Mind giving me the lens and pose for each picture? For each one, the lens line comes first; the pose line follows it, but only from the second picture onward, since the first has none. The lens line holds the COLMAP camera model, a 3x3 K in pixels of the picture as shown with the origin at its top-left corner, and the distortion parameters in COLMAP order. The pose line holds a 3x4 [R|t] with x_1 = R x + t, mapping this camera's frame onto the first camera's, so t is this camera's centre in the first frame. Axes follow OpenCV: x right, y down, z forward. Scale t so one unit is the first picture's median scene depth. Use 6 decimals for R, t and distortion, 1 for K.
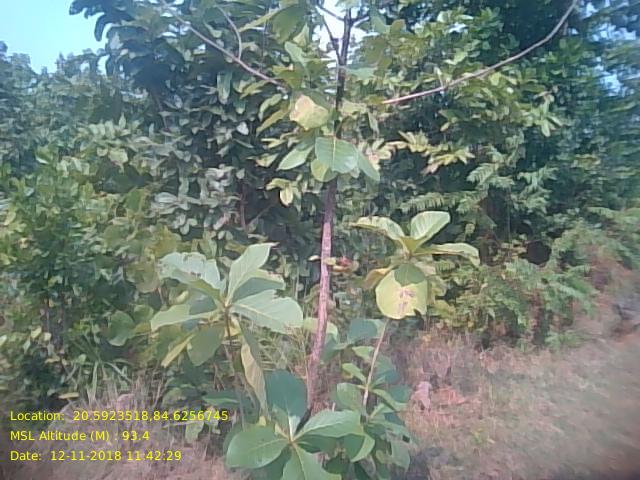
lens RADIAL K [[570.1, 0, 320.0], [0, 570.1, 240.0], [0, 0, 1]] dist [0.064031, -0.135559]
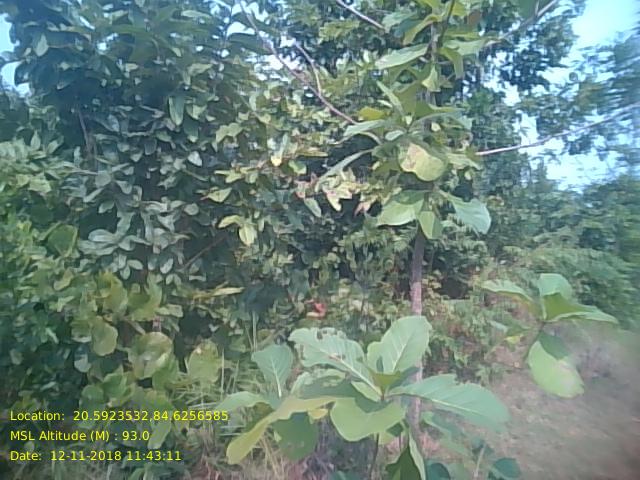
lens RADIAL K [[570.1, 0, 320.0], [0, 570.1, 240.0], [0, 0, 1]] dist [0.064031, -0.135559]
pose [[0.951354, 0.007862, 0.308000, -0.220301], [0.004023, 0.999272, -0.037934, -0.033747], [-0.308074, 0.037328, 0.950630, 0.098225]]
